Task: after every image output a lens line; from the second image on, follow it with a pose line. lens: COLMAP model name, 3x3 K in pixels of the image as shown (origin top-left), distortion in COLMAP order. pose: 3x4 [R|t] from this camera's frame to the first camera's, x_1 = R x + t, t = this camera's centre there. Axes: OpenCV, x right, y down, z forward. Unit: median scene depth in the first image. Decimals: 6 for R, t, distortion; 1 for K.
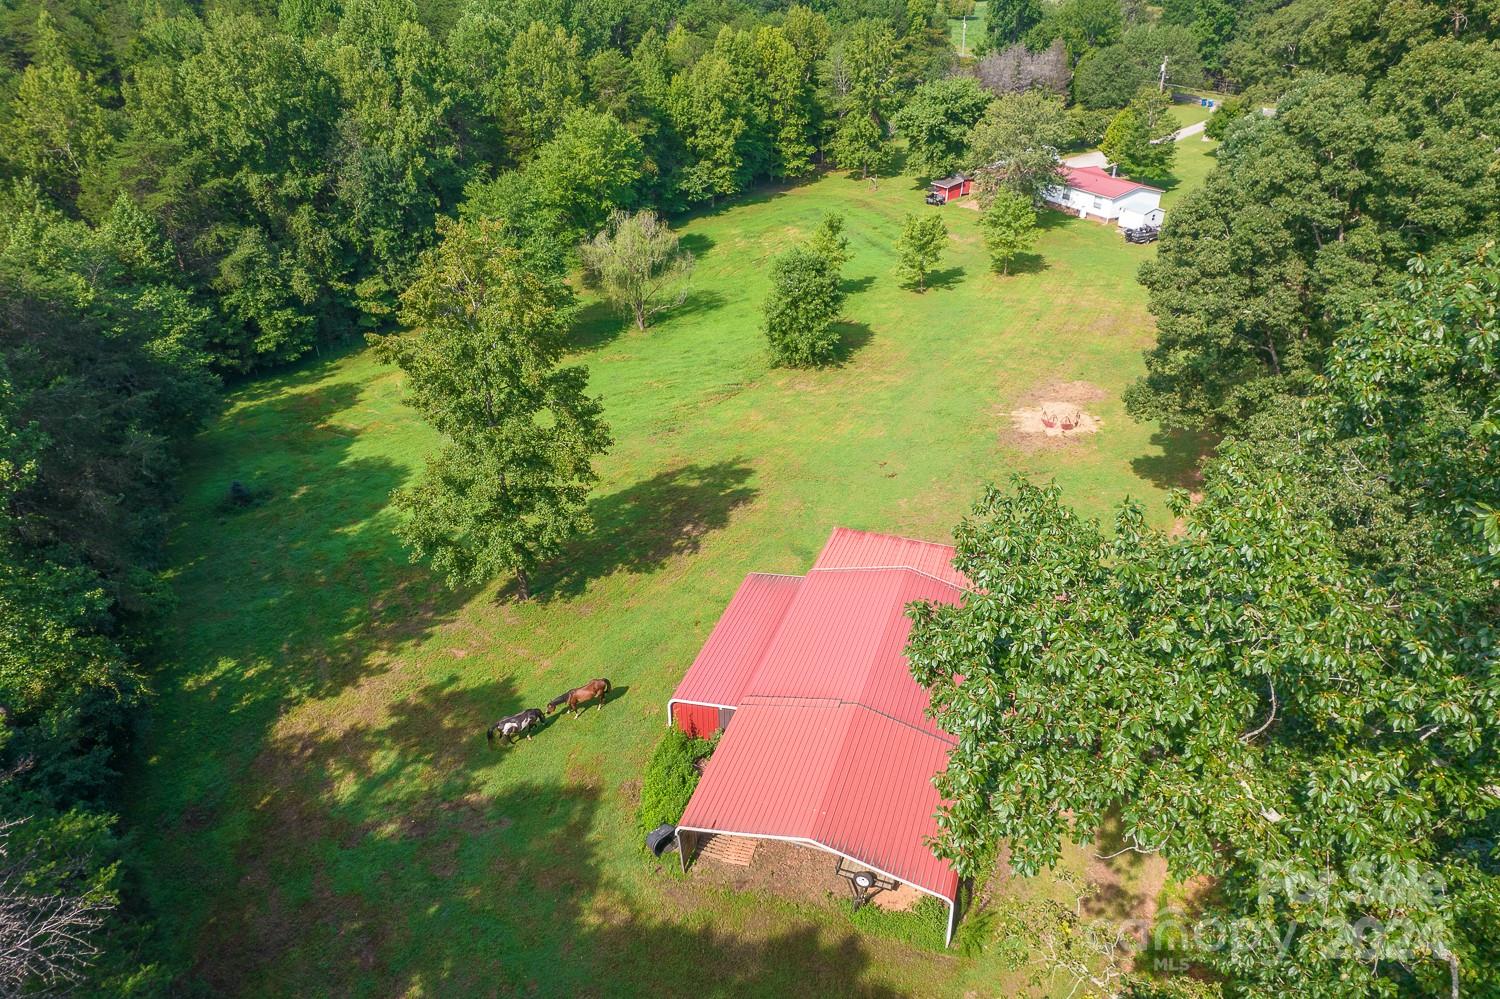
lens RADIAL K [[966.9, 0, 750.0], [0, 966.9, 499.5], [0, 0, 1]] dist [-0.046078, -0.001850]
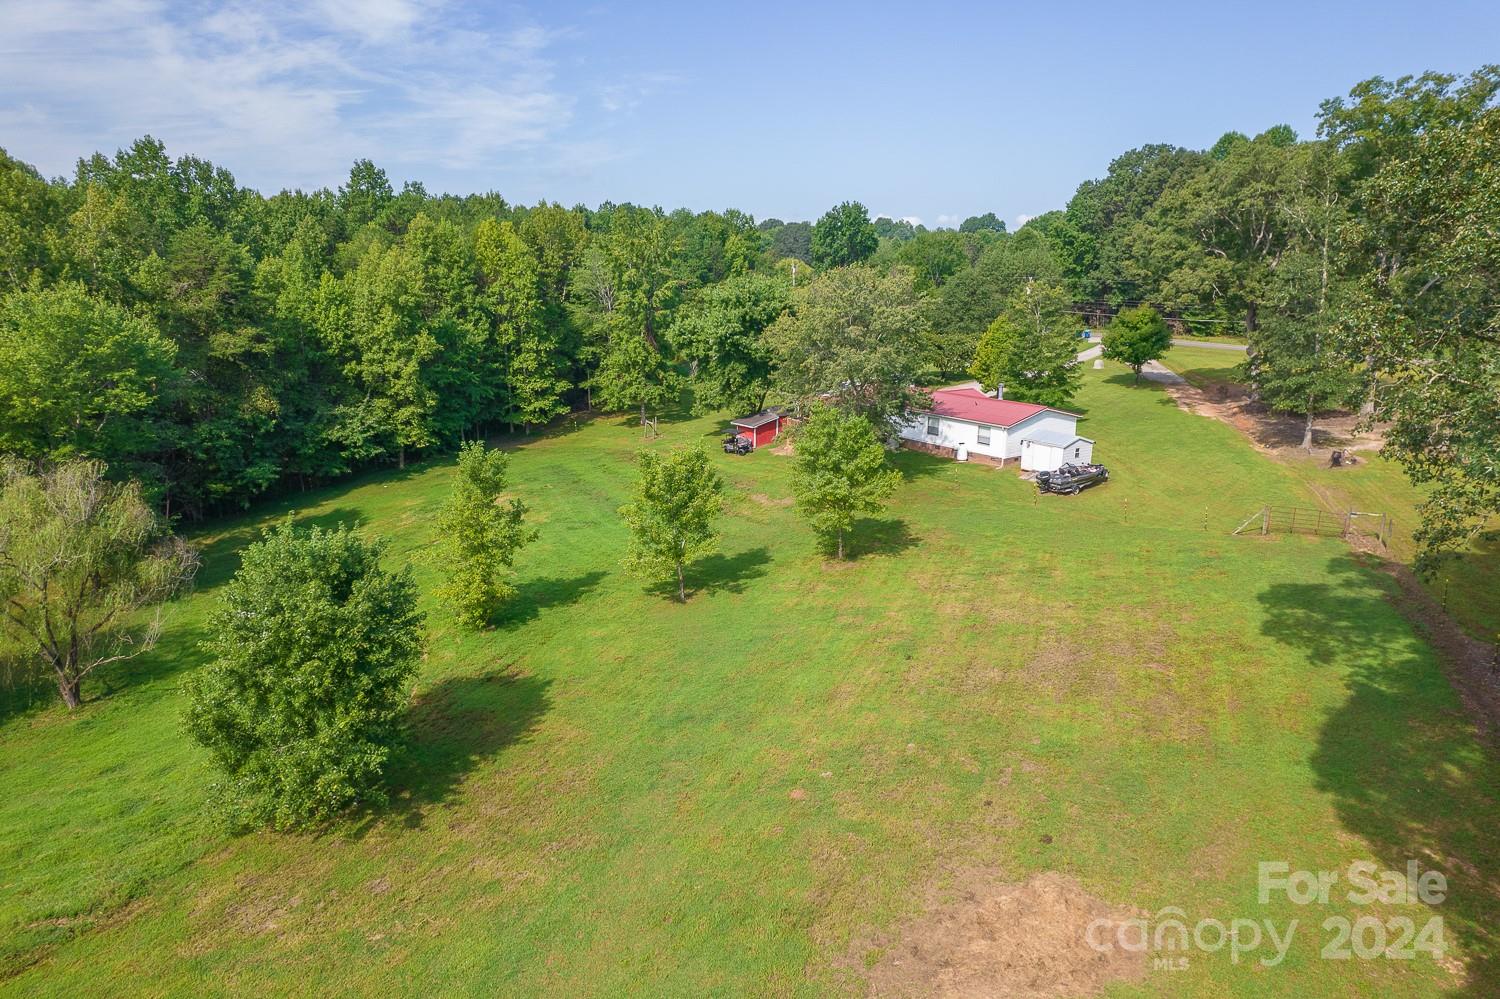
lens RADIAL K [[966.9, 0, 750.0], [0, 966.9, 499.5], [0, 0, 1]] dist [-0.046078, -0.001850]
pose [[0.991540, -0.031346, 0.125959, 0.119403], [0.065190, 0.959396, -0.274425, -0.097472], [-0.112242, 0.280315, 0.953323, 0.388455]]
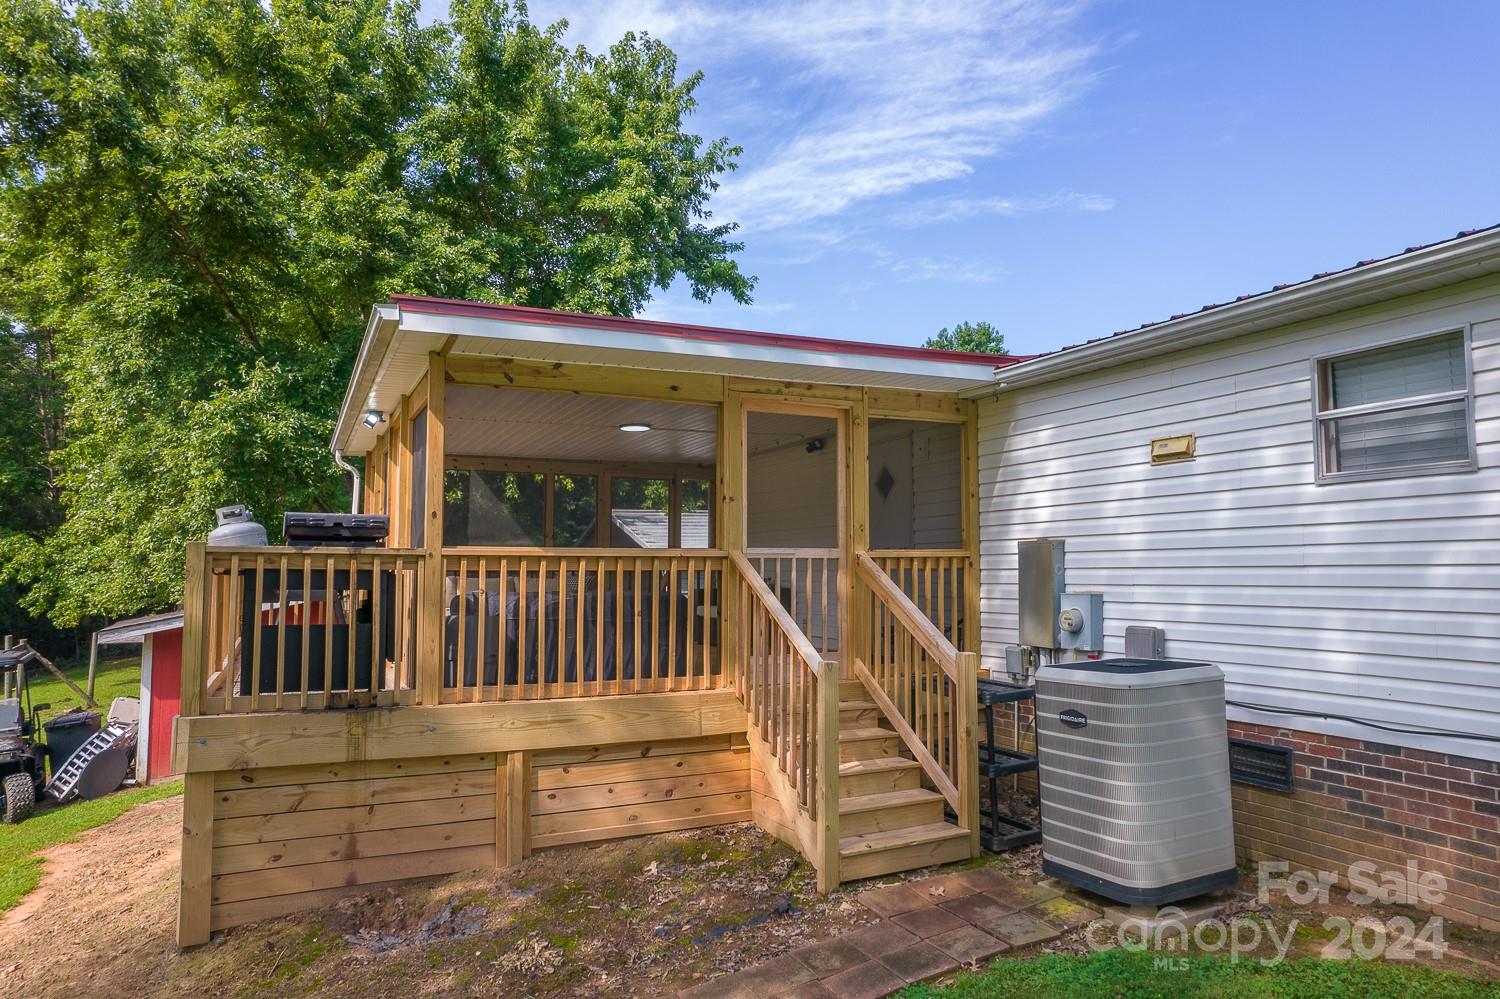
lens RADIAL K [[966.9, 0, 750.0], [0, 966.9, 499.5], [0, 0, 1]] dist [-0.046078, -0.001850]
pose [[0.999346, -0.000782, -0.036154, 0.273920], [-0.019866, 0.823528, -0.566928, -0.283354], [0.030218, 0.567275, 0.822974, 0.916420]]
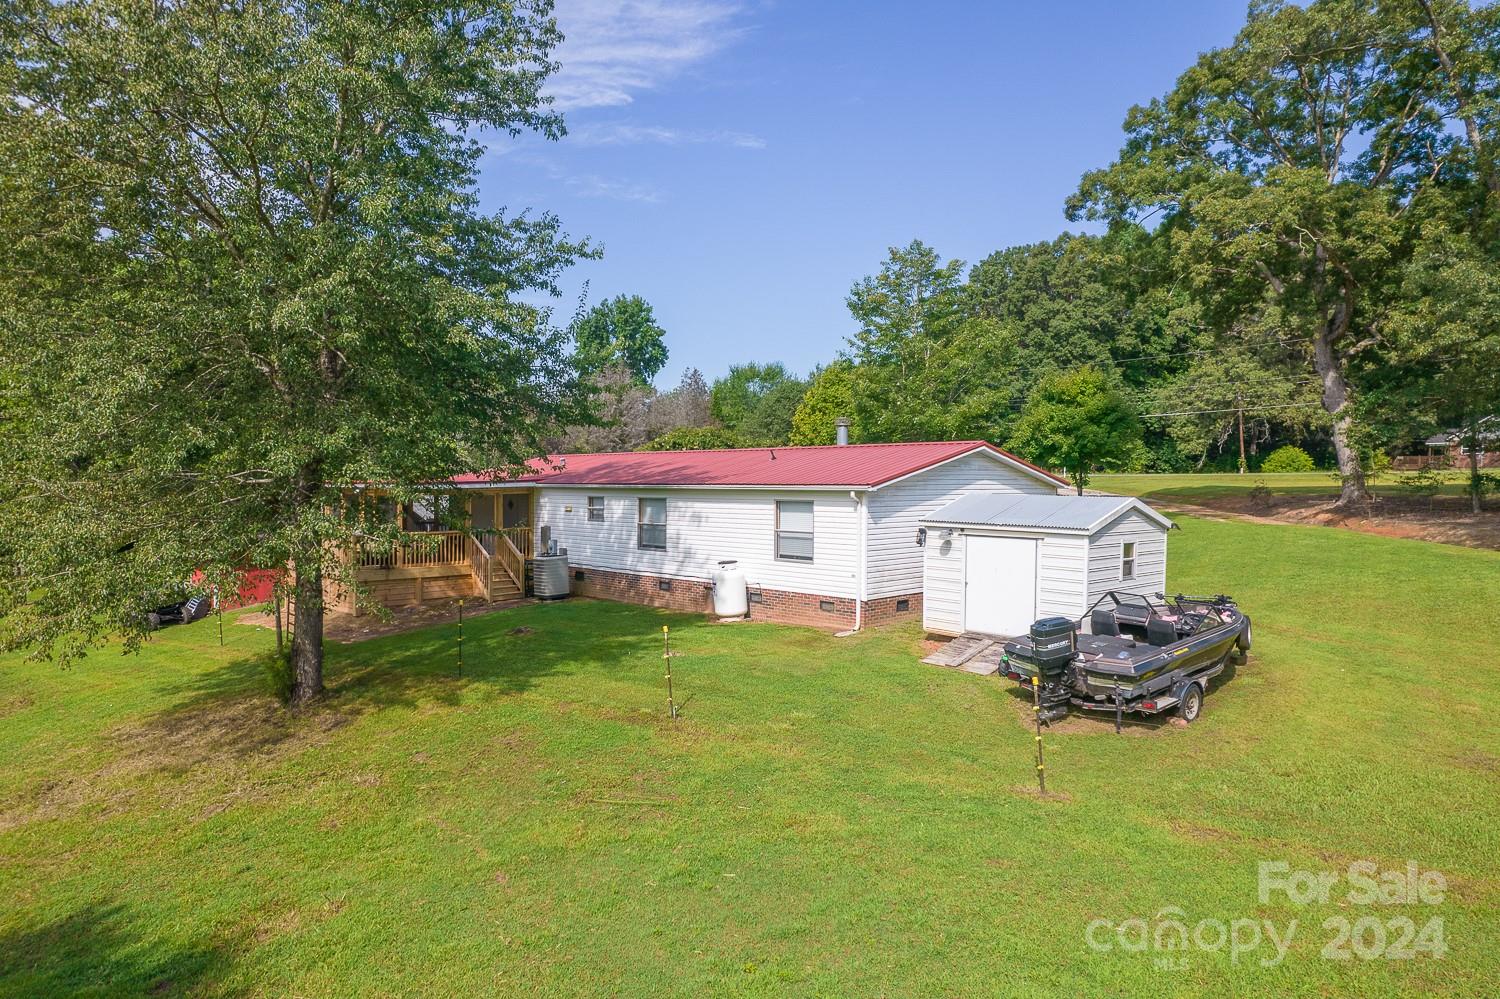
lens RADIAL K [[966.9, 0, 750.0], [0, 966.9, 499.5], [0, 0, 1]] dist [-0.046078, -0.001850]
pose [[0.960520, -0.002062, 0.278202, 0.271762], [0.136498, 0.874836, -0.464790, -0.204842], [-0.242422, 0.484415, 0.840579, 0.754641]]
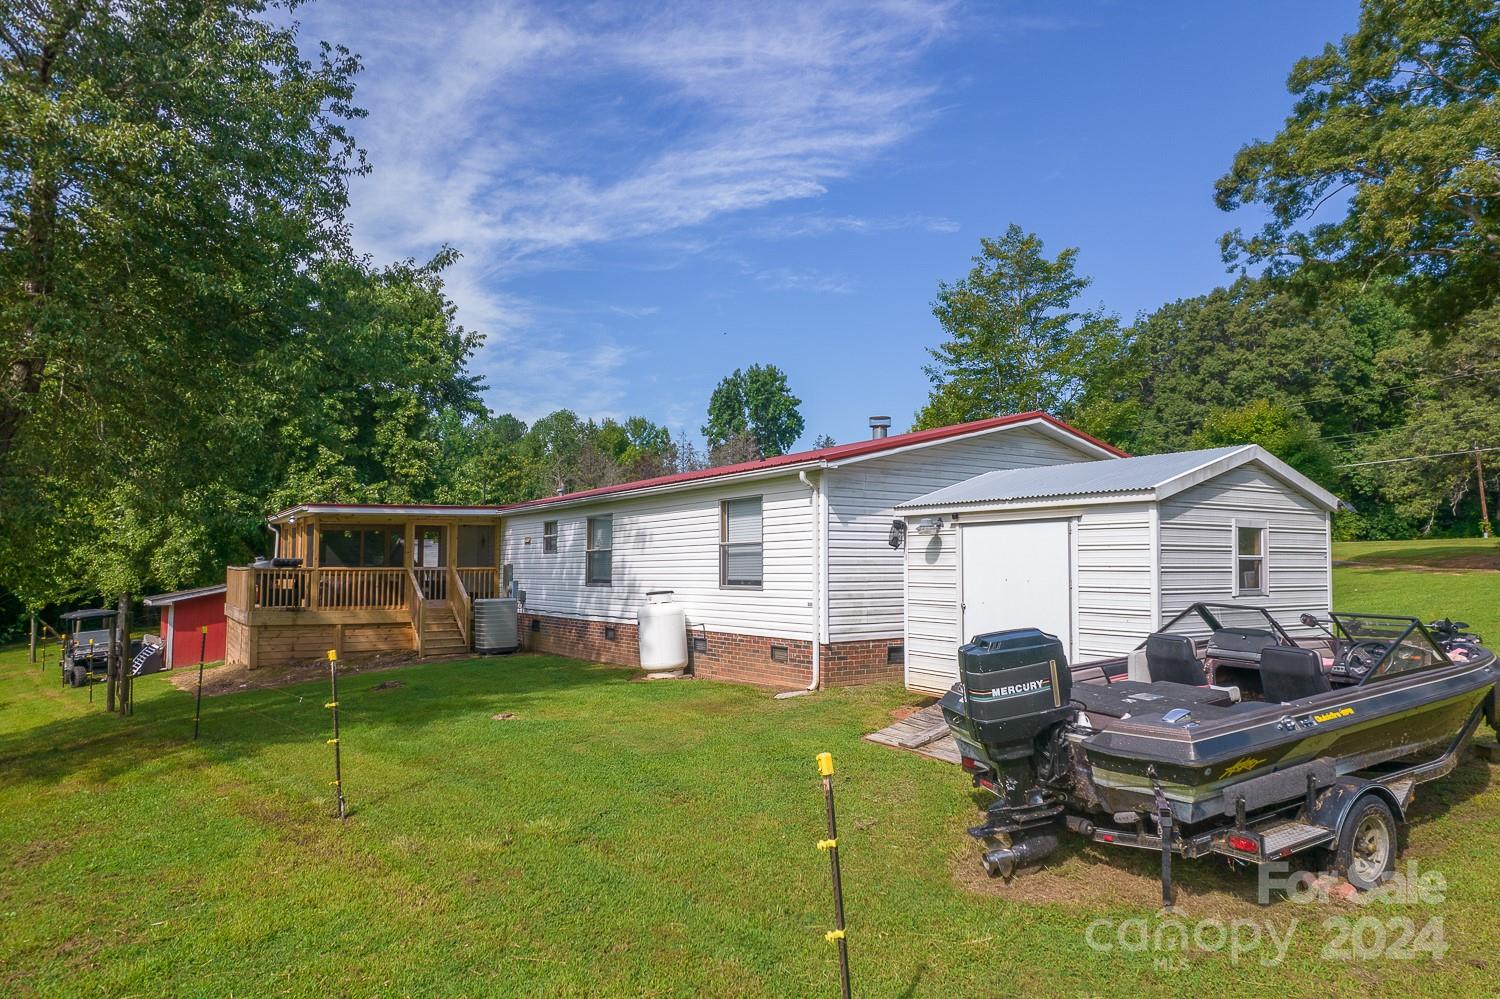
lens RADIAL K [[966.0, 0, 750.0], [0, 966.0, 499.5], [0, 0, 1]] dist [-0.080528, 0.077400]
pose [[0.995405, 0.007966, 0.095417, 0.317707], [0.047416, 0.824749, -0.563508, -0.218062], [-0.083184, 0.565443, 0.820582, 0.802698]]
